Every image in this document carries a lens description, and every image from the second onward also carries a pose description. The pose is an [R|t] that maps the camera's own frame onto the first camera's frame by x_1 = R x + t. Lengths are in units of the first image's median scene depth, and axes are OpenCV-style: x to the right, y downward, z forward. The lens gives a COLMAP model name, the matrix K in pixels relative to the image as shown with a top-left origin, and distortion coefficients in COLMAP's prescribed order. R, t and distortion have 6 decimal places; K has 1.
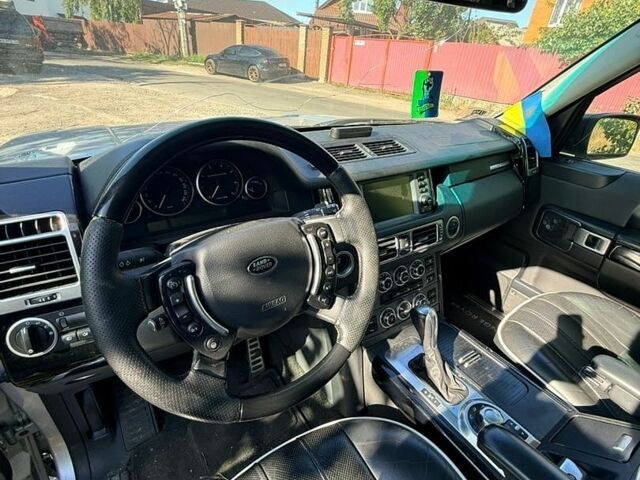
lens RADIAL K [[345.6, 0, 320.0], [0, 345.6, 240.0], [0, 0, 1]] dist [0.000140, -0.001057]
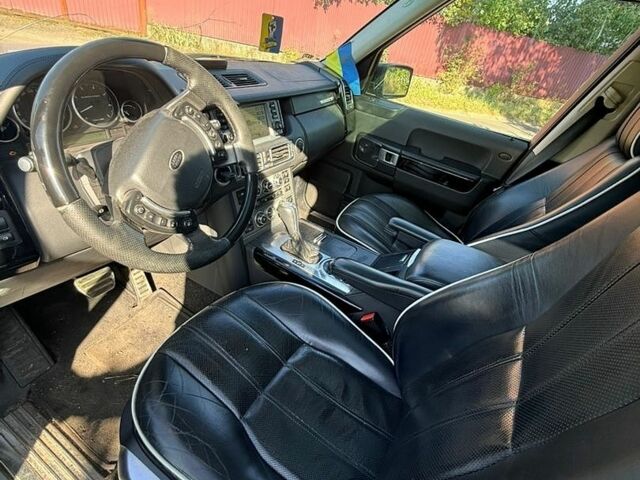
lens RADIAL K [[345.6, 0, 320.0], [0, 345.6, 240.0], [0, 0, 1]] dist [0.000140, -0.001057]
pose [[0.896835, -0.146169, 0.417519, -0.123533], [0.087852, 0.983884, 0.155739, 0.097272], [-0.433554, -0.102992, 0.895222, -0.205126]]
